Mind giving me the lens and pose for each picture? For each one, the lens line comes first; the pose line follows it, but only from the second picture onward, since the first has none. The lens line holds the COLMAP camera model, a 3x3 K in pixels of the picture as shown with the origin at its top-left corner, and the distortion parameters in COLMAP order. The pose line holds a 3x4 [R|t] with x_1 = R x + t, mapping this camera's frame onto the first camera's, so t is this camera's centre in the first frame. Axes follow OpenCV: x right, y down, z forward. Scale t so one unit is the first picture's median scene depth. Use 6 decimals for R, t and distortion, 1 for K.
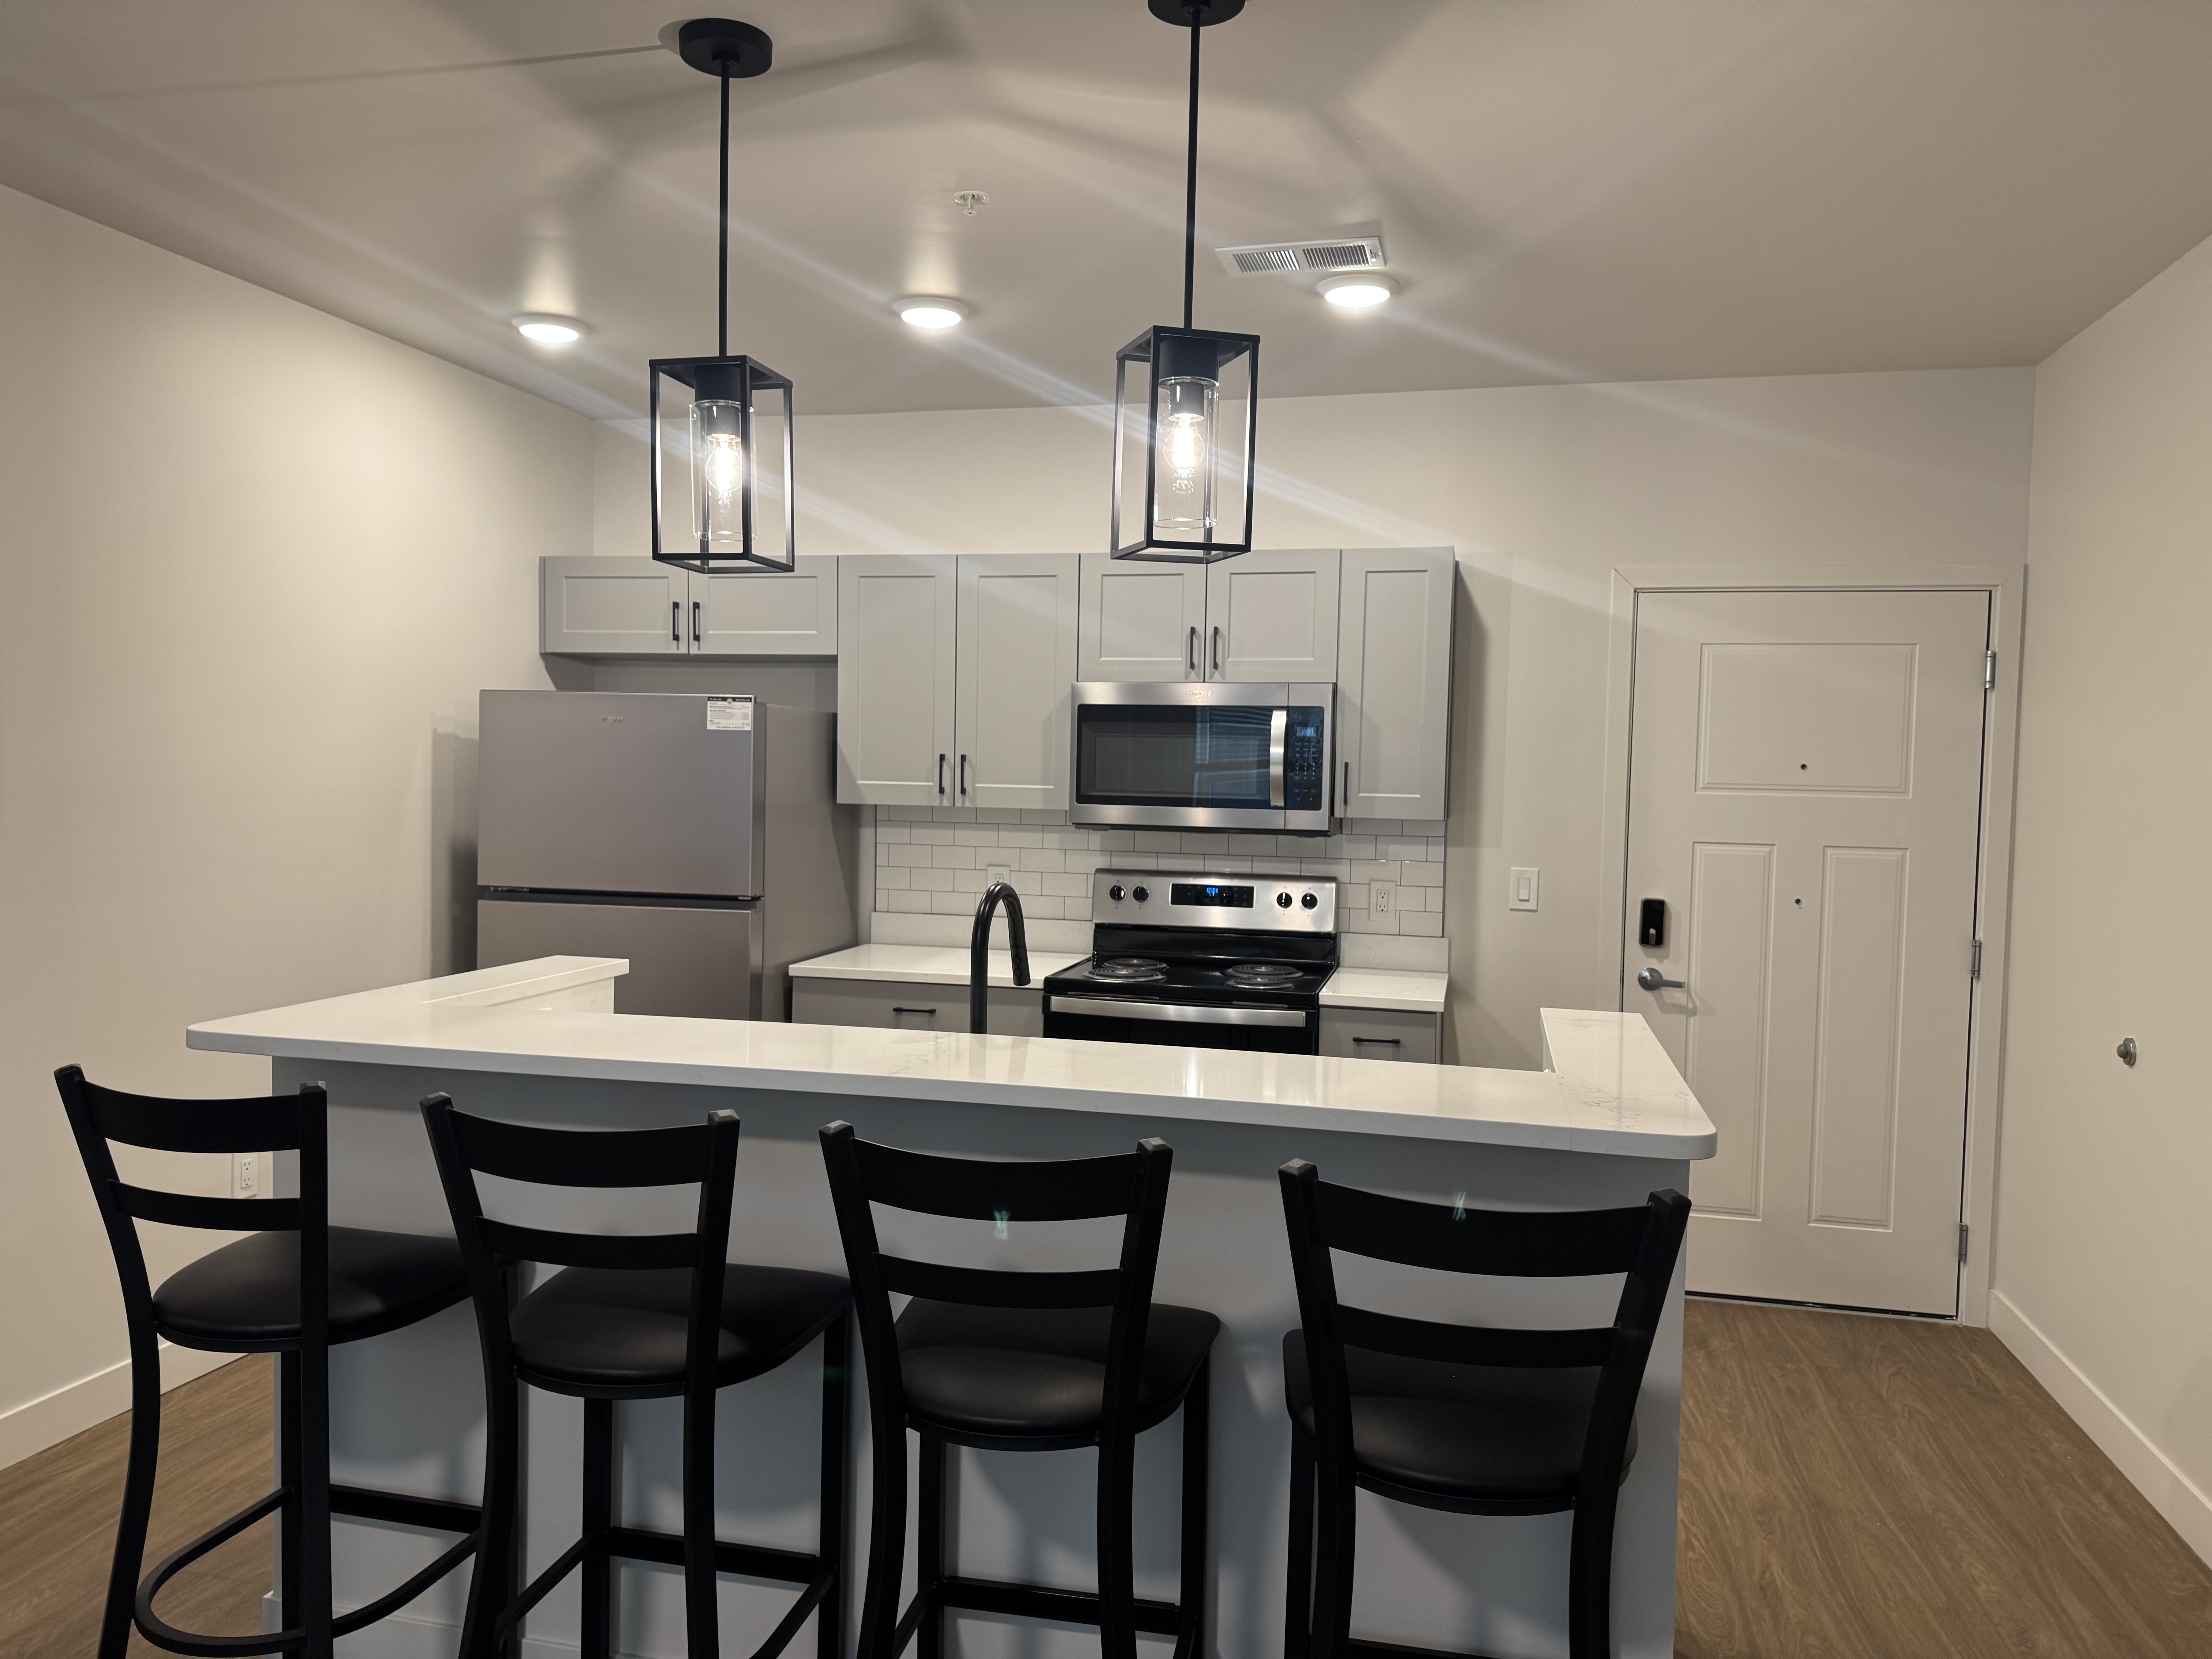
lens RADIAL K [[1522.3, 0, 1105.6], [0, 1522.3, 838.0], [0, 0, 1]] dist [-0.000860, -0.001682]
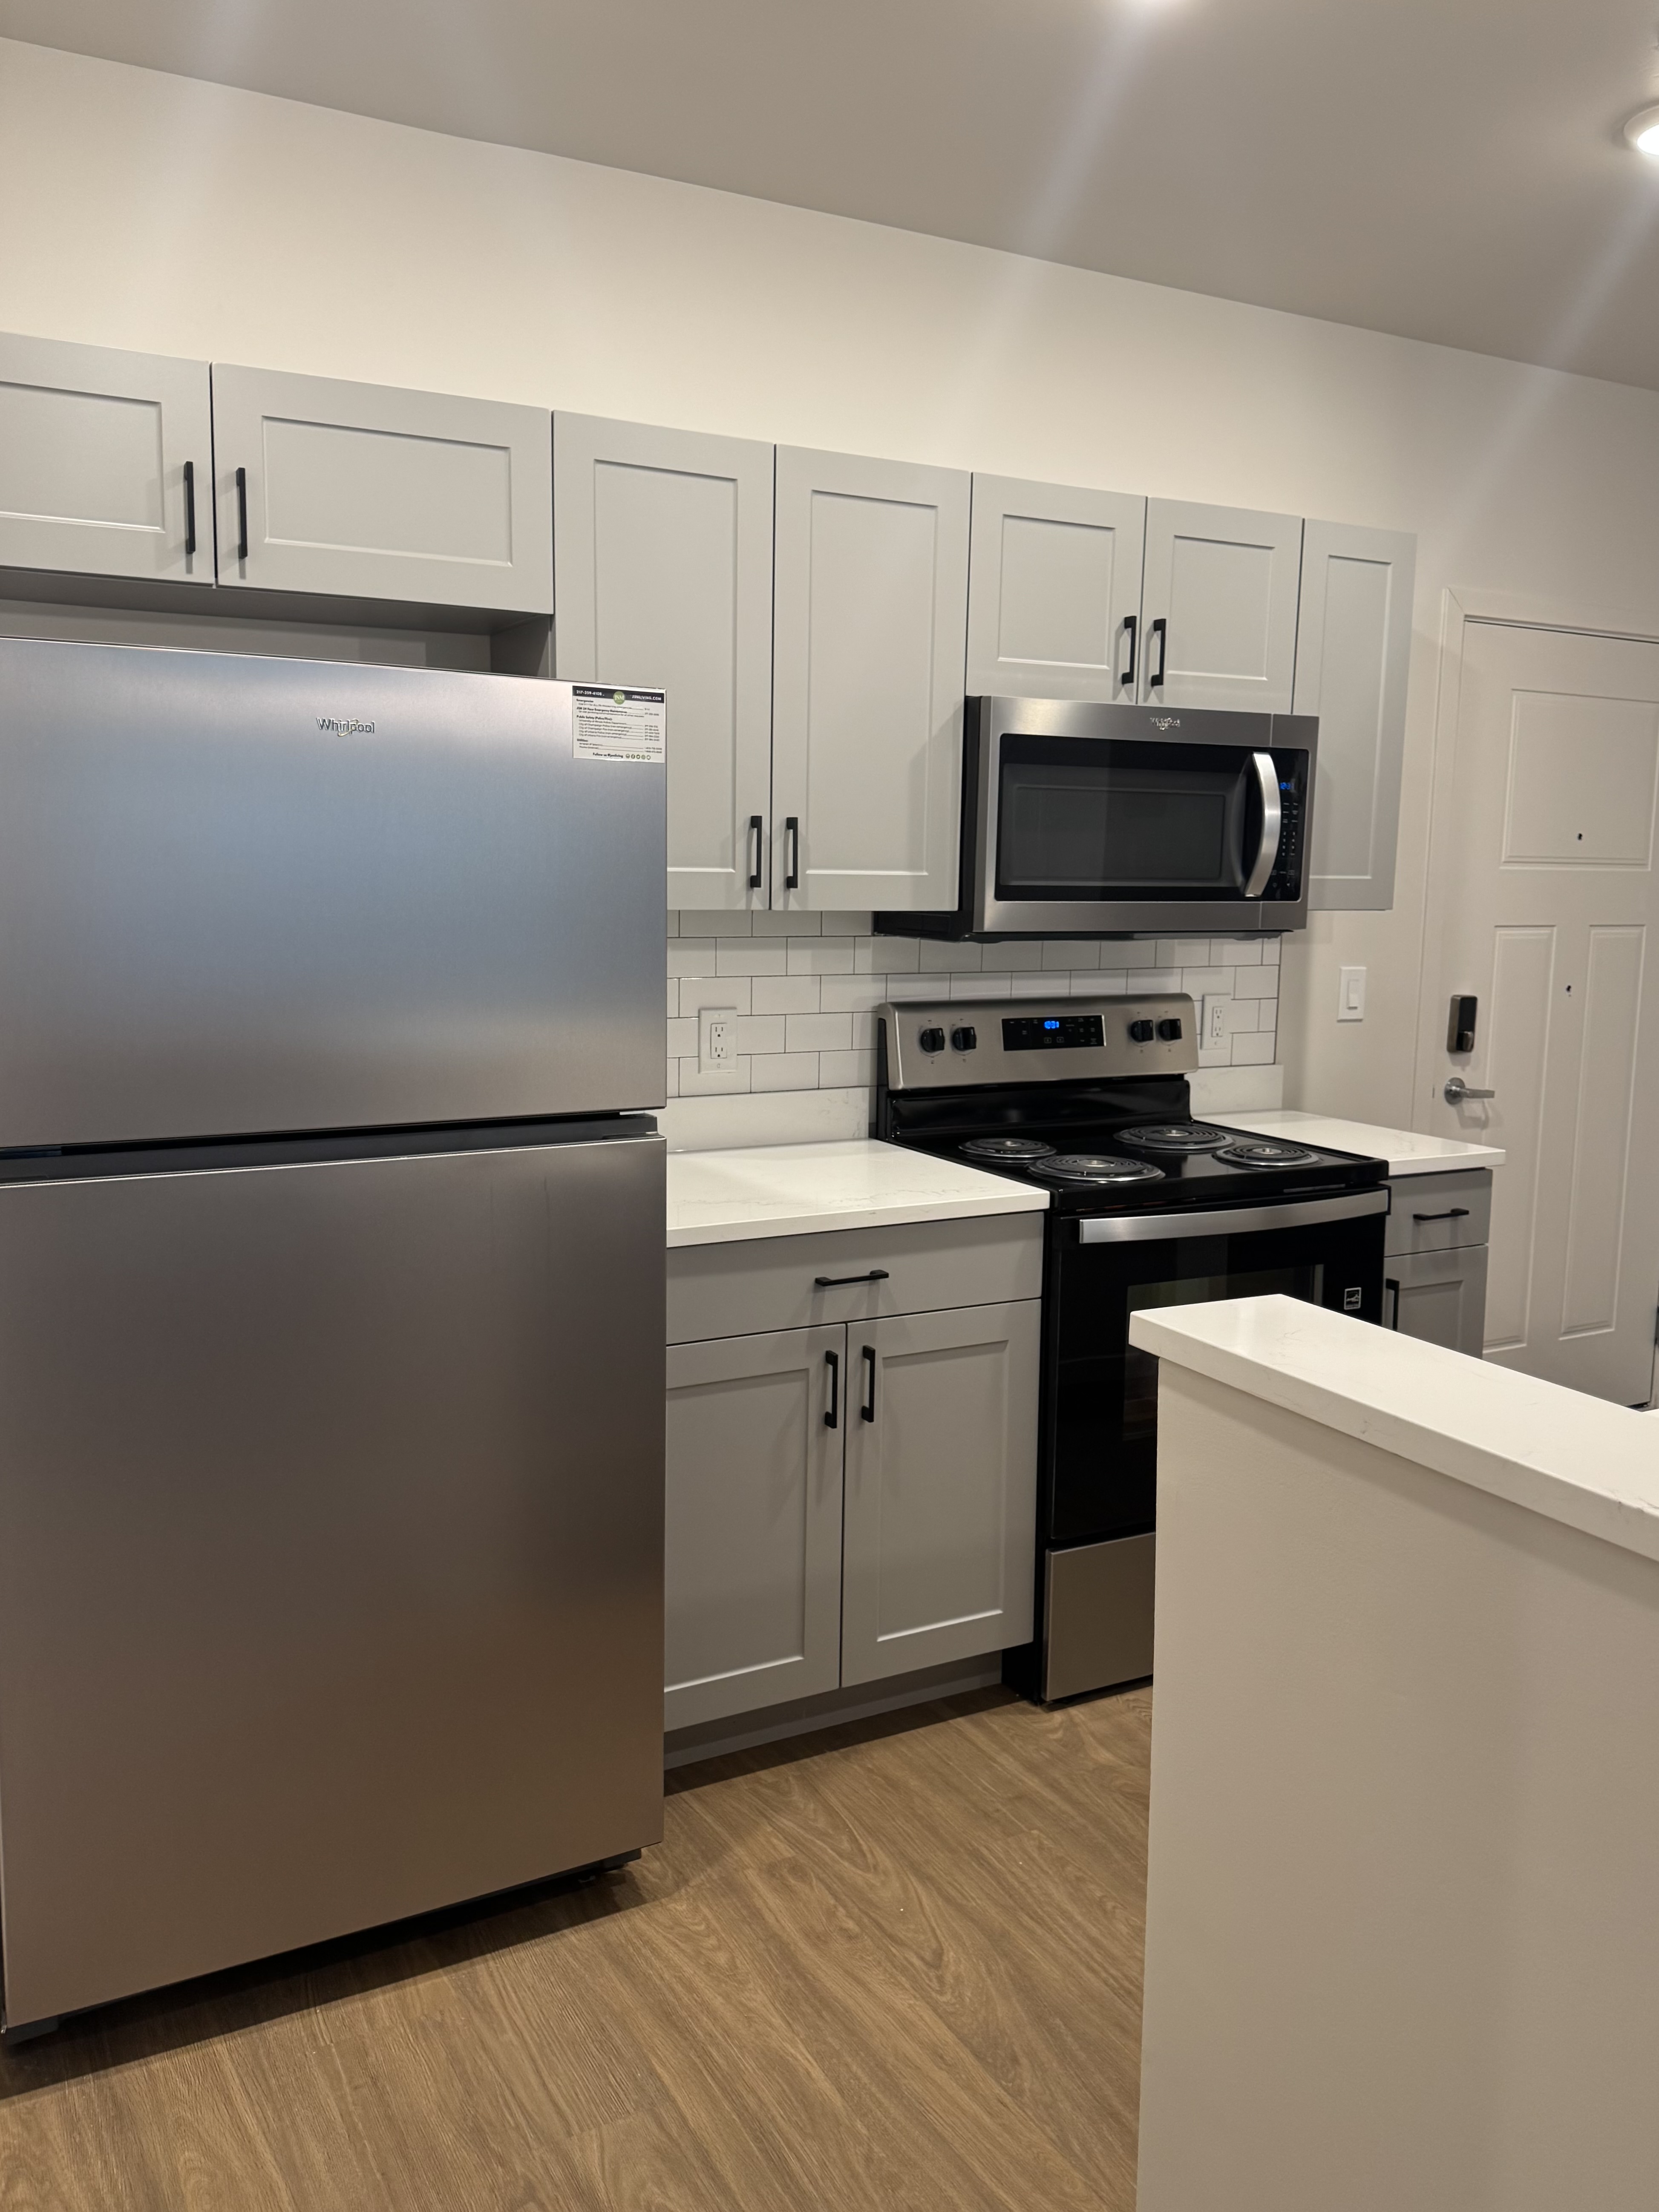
lens RADIAL K [[1725.6, 0, 833.2], [0, 1725.6, 1097.5], [0, 0, 1]] dist [0.013820, -0.001889]
pose [[0.730807, -0.102929, 0.674779, -0.524661], [0.031508, 0.992598, 0.117284, -0.026188], [-0.681857, -0.064451, 0.728641, 0.518357]]
